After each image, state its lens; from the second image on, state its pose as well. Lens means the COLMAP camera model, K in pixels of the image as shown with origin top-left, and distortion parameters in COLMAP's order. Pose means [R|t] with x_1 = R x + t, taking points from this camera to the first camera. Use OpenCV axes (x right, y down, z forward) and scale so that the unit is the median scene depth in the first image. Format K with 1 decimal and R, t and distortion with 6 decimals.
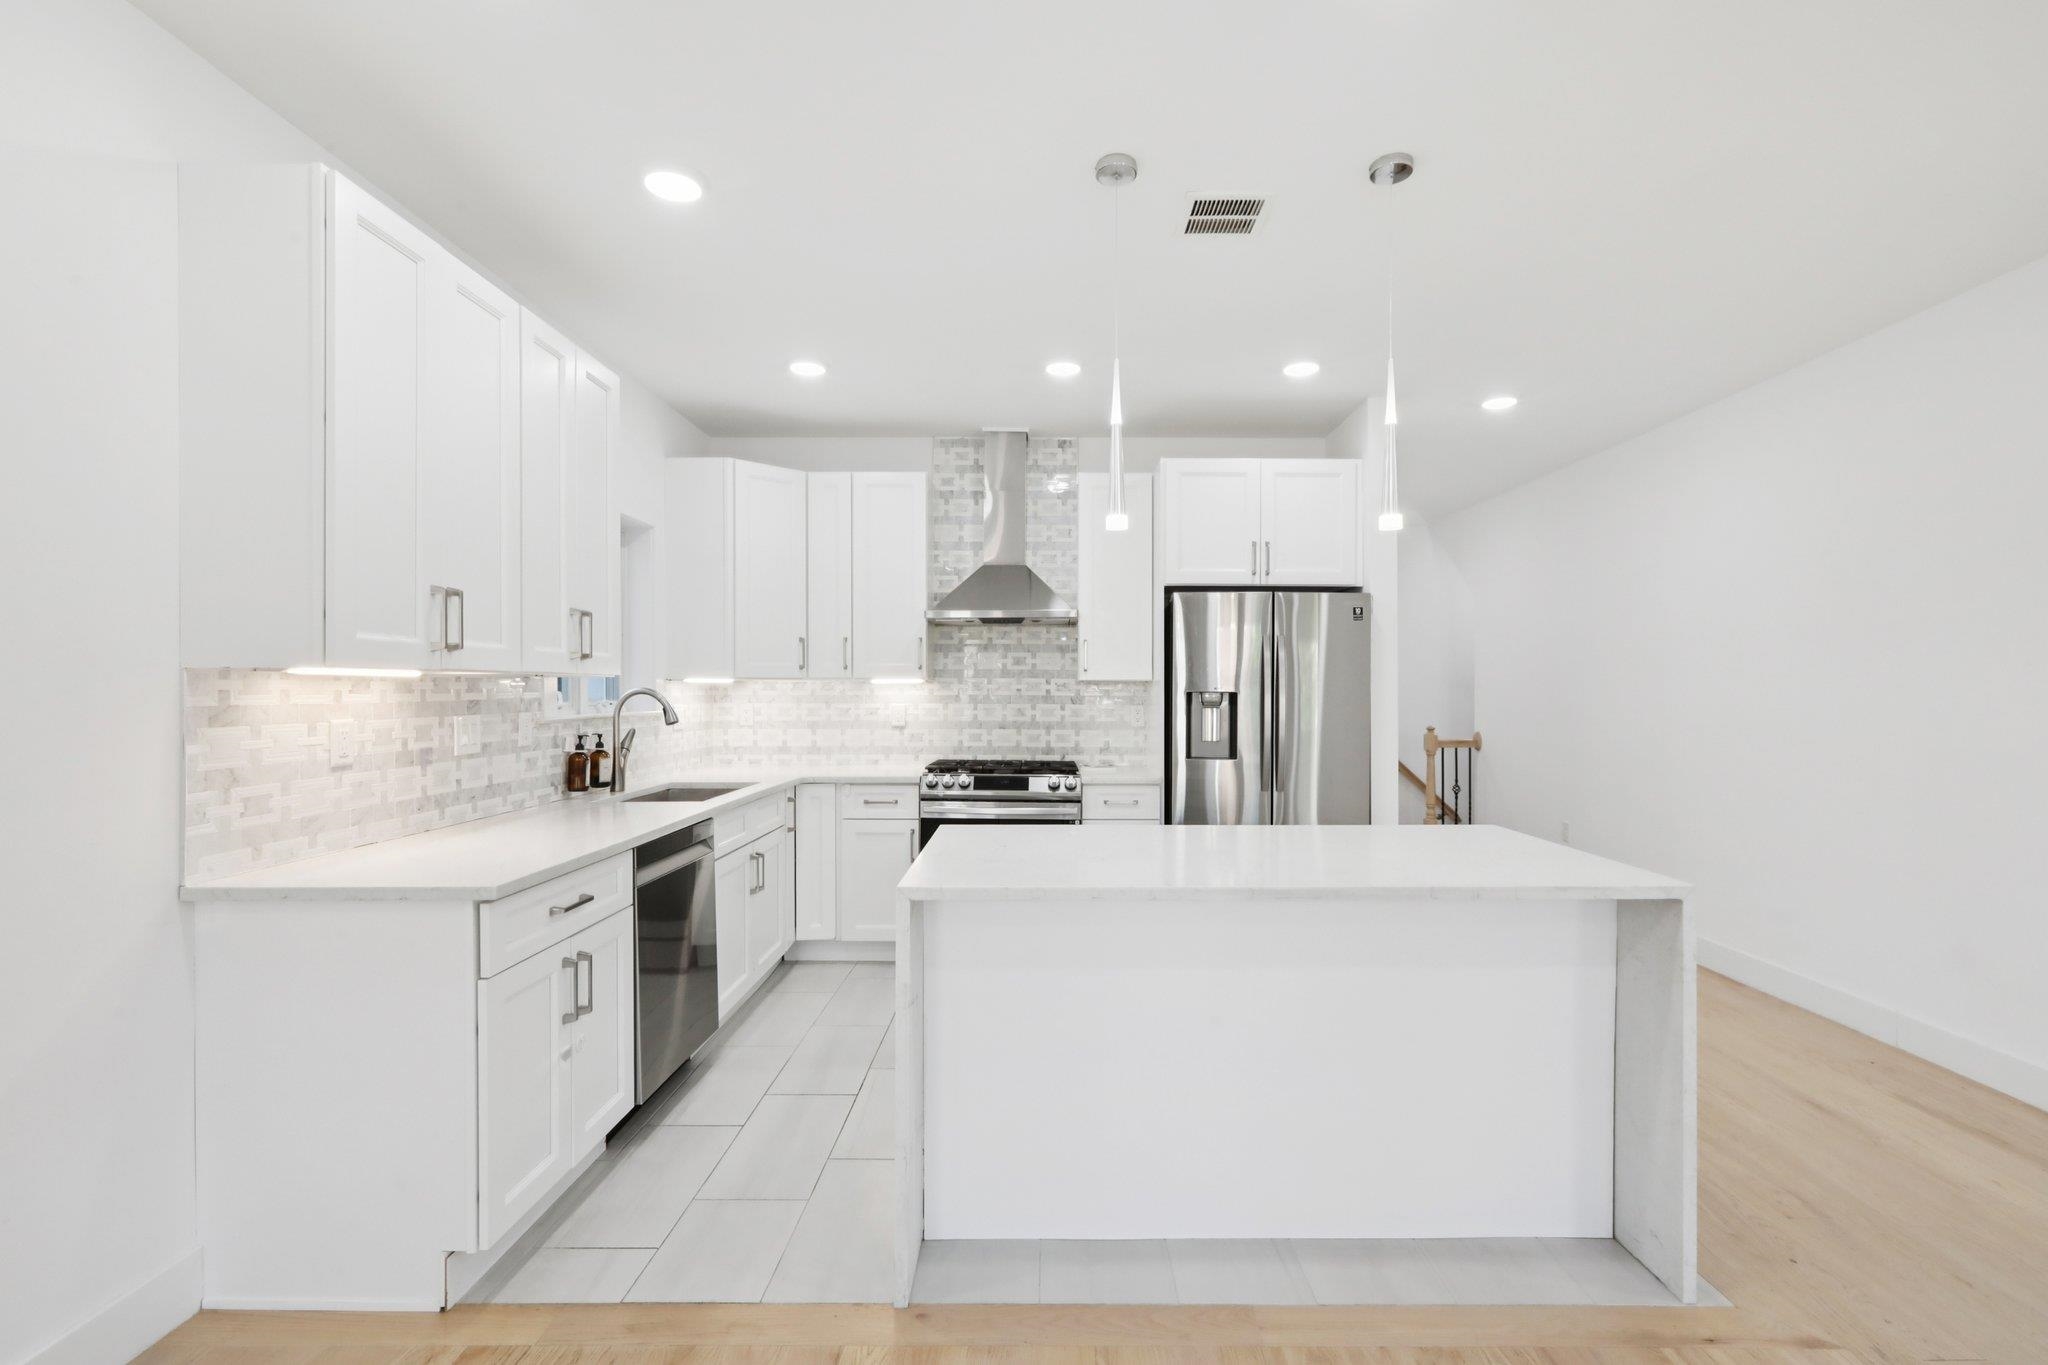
lens RADIAL K [[921.8, 0, 1052.0], [0, 921.8, 688.7], [0, 0, 1]] dist [-0.000560, 0.000156]
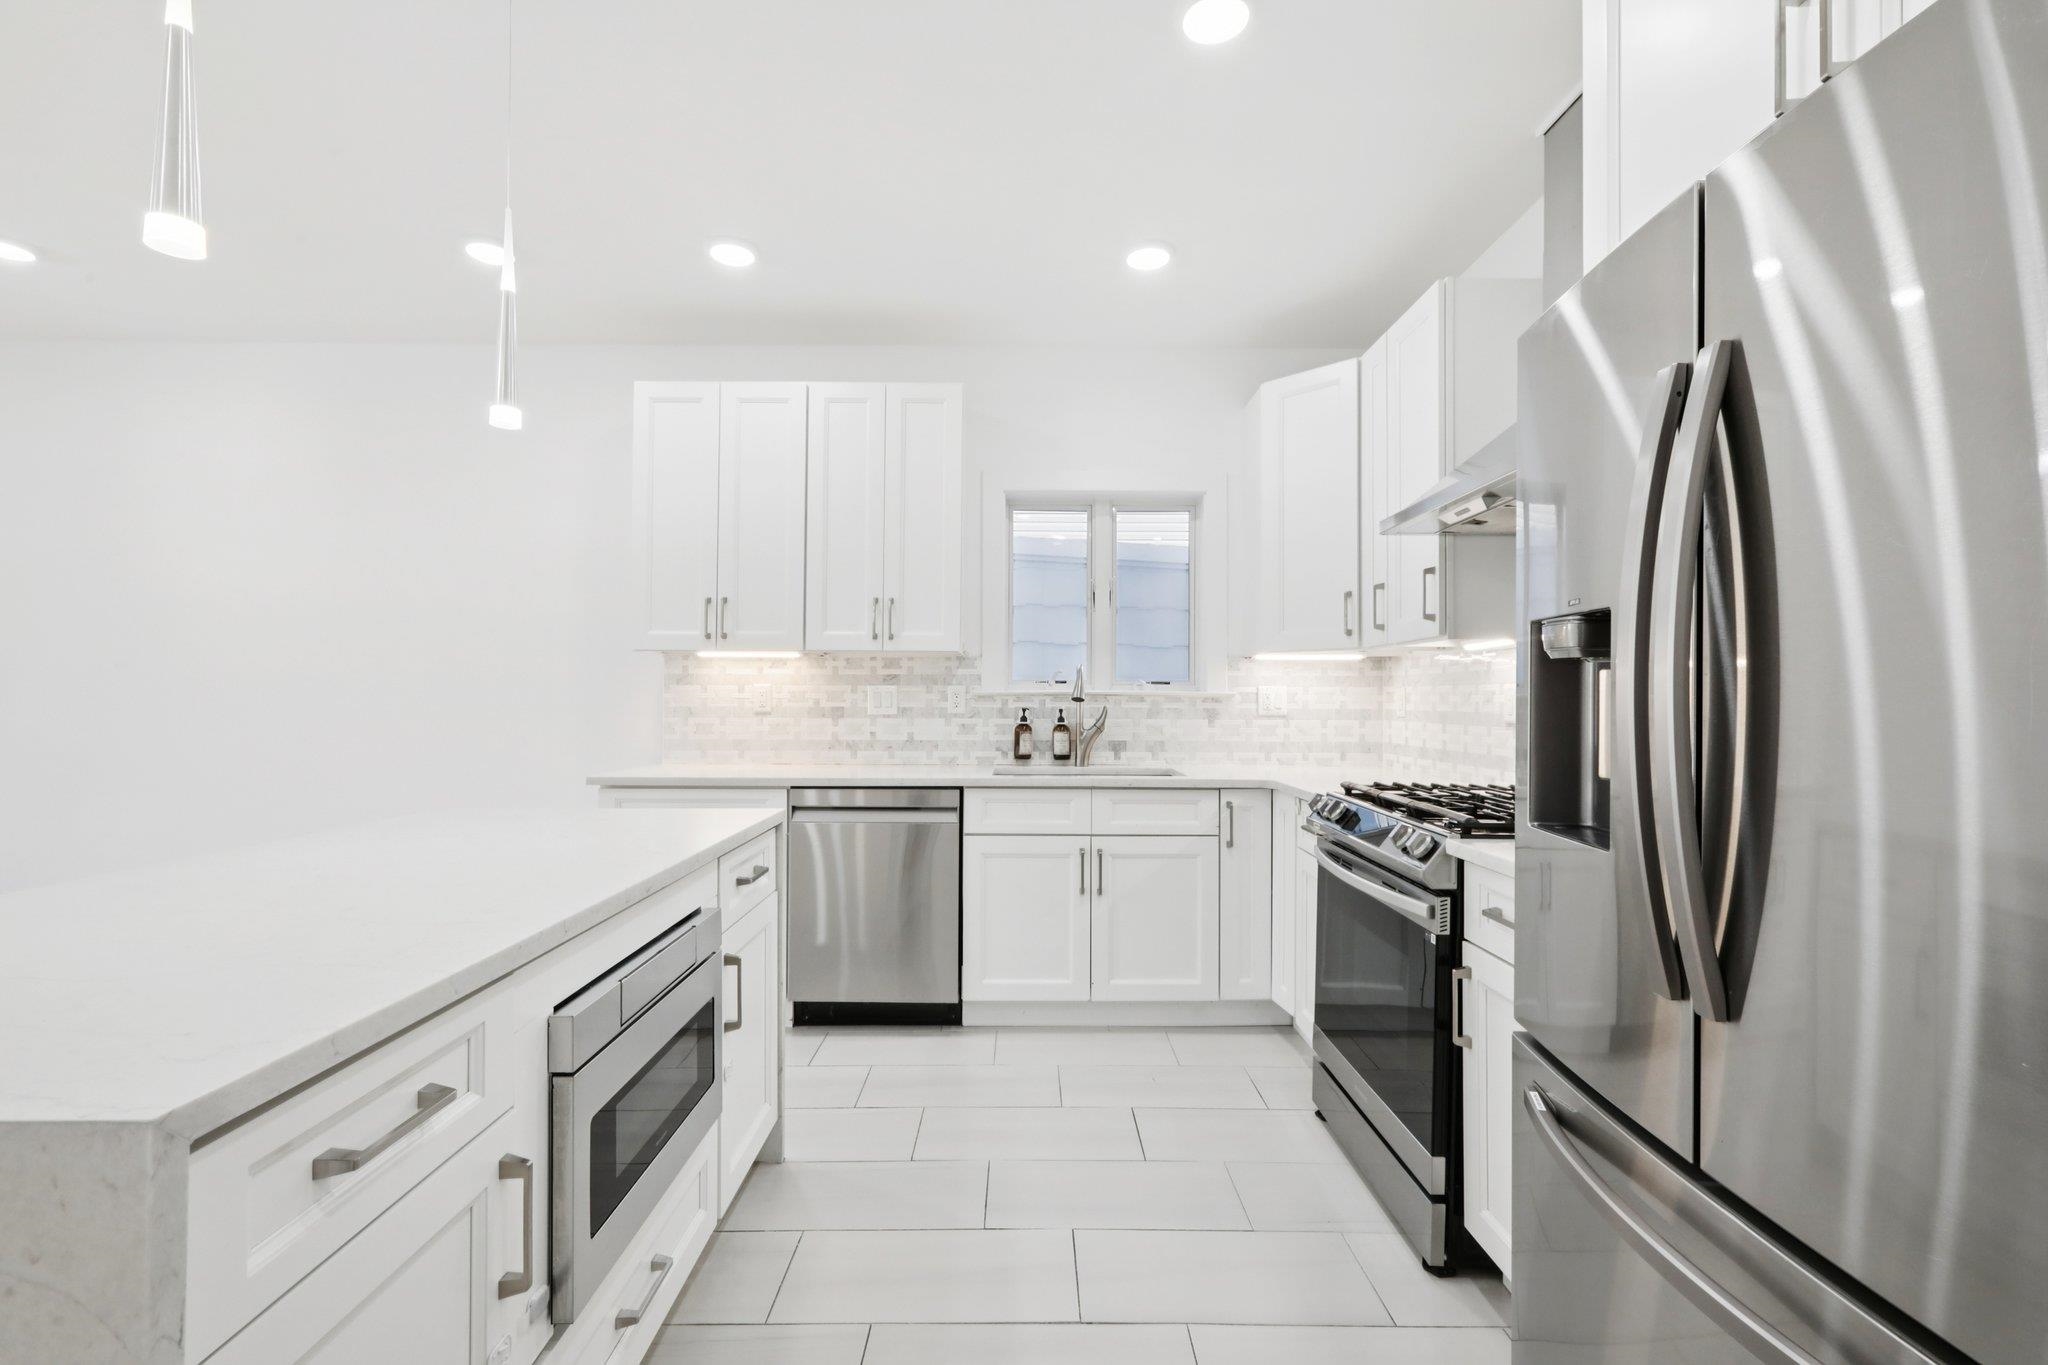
lens RADIAL K [[908.3, 0, 1024.0], [0, 908.3, 682.5], [0, 0, 1]] dist [0.000658, 0.001039]
pose [[-0.000854, -0.017354, -0.999849, 0.454082], [-0.004756, 0.999838, -0.017350, 0.030263], [0.999988, 0.004741, -0.000936, 0.786973]]
